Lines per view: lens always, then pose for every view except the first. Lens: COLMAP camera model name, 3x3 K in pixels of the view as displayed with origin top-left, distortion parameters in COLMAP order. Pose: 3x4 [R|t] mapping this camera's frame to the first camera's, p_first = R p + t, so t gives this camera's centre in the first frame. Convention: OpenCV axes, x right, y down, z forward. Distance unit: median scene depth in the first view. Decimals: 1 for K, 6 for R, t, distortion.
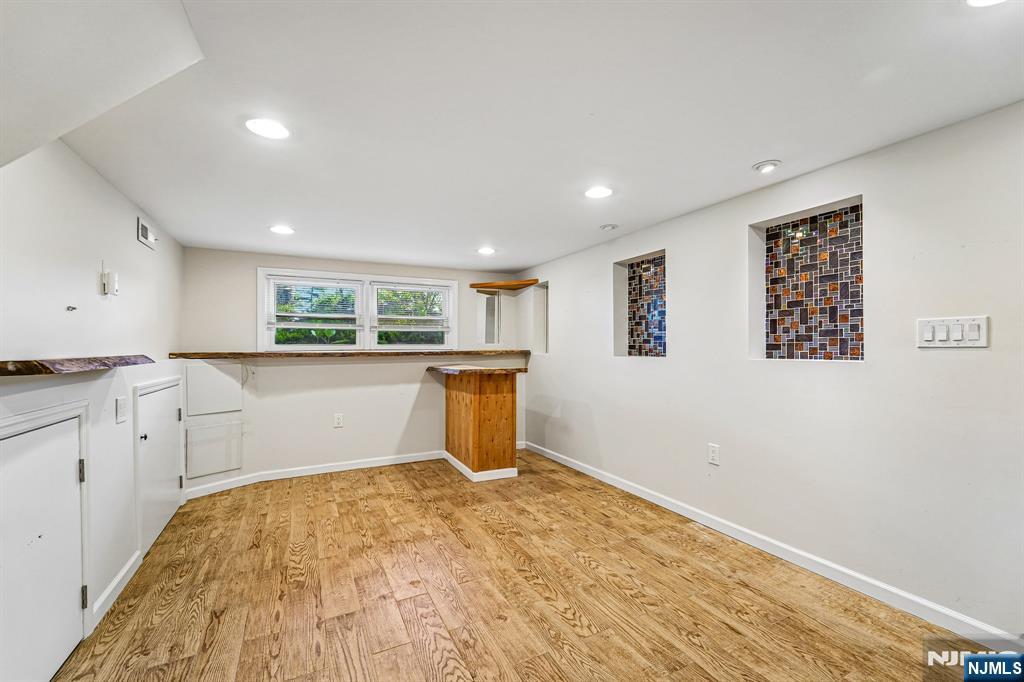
lens RADIAL K [[422.6, 0, 512.1], [0, 422.6, 347.4], [0, 0, 1]] dist [-0.008439, -0.001971]
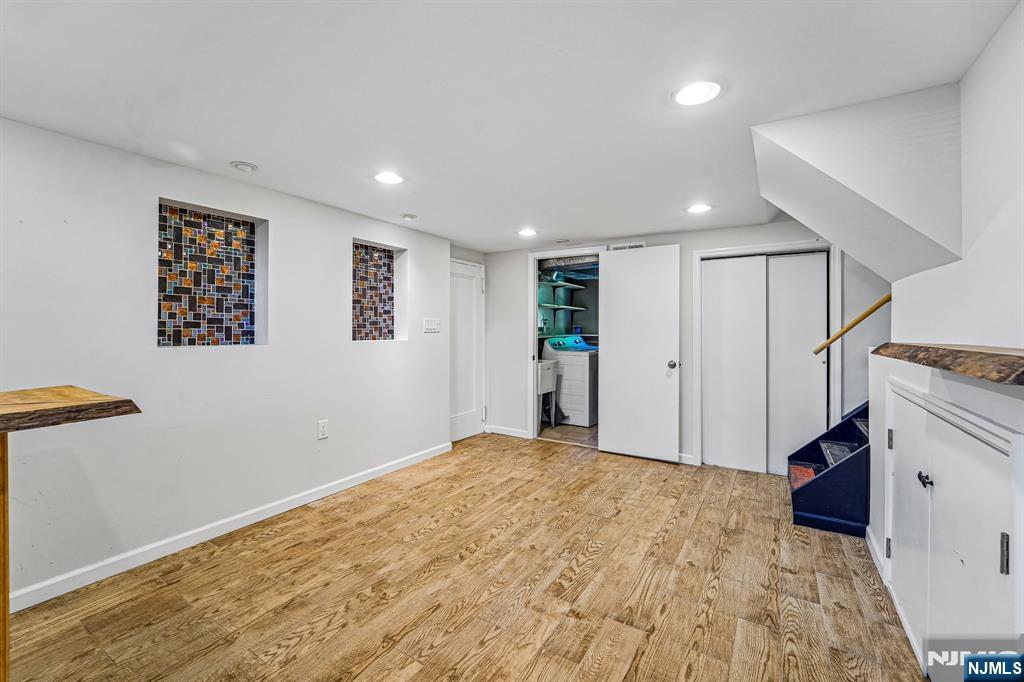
lens RADIAL K [[422.6, 0, 512.6], [0, 422.6, 335.5], [0, 0, 1]] dist [-0.008439, -0.001971]
pose [[-0.518633, -0.005673, 0.854978, -0.683711], [0.005959, 0.999930, 0.010250, -0.001387], [-0.854976, 0.010411, -0.518563, 1.089586]]
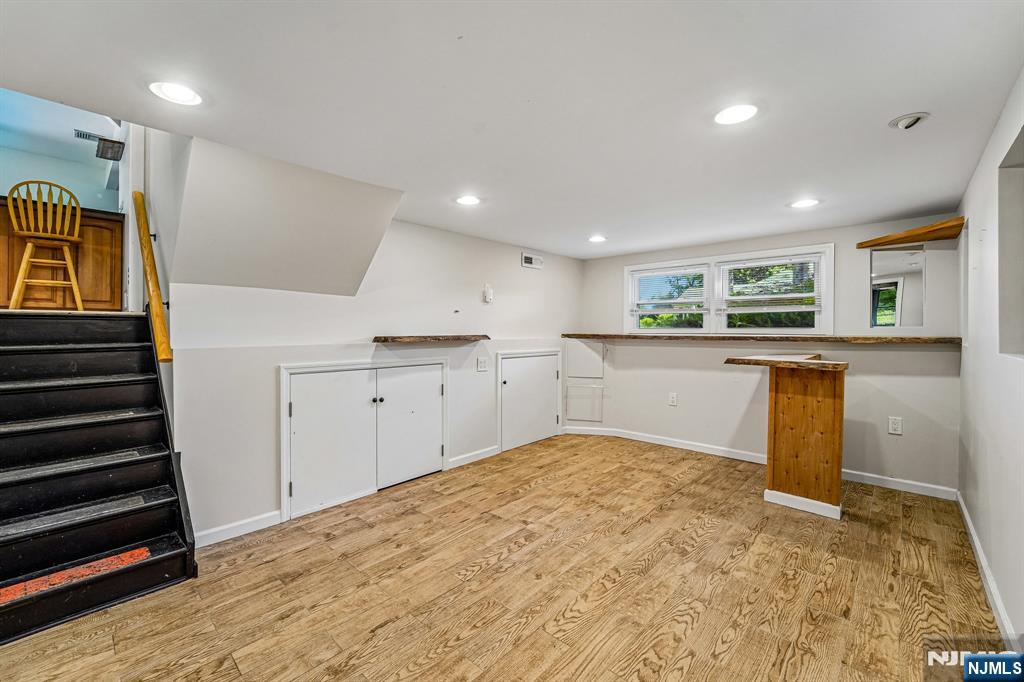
lens RADIAL K [[422.6, 0, 512.6], [0, 422.6, 327.5], [0, 0, 1]] dist [-0.008439, -0.001971]
pose [[0.343776, -0.000582, -0.939051, 0.637777], [-0.004565, 0.999987, -0.002291, -0.006308], [0.939041, 0.005075, 0.343769, 0.354842]]
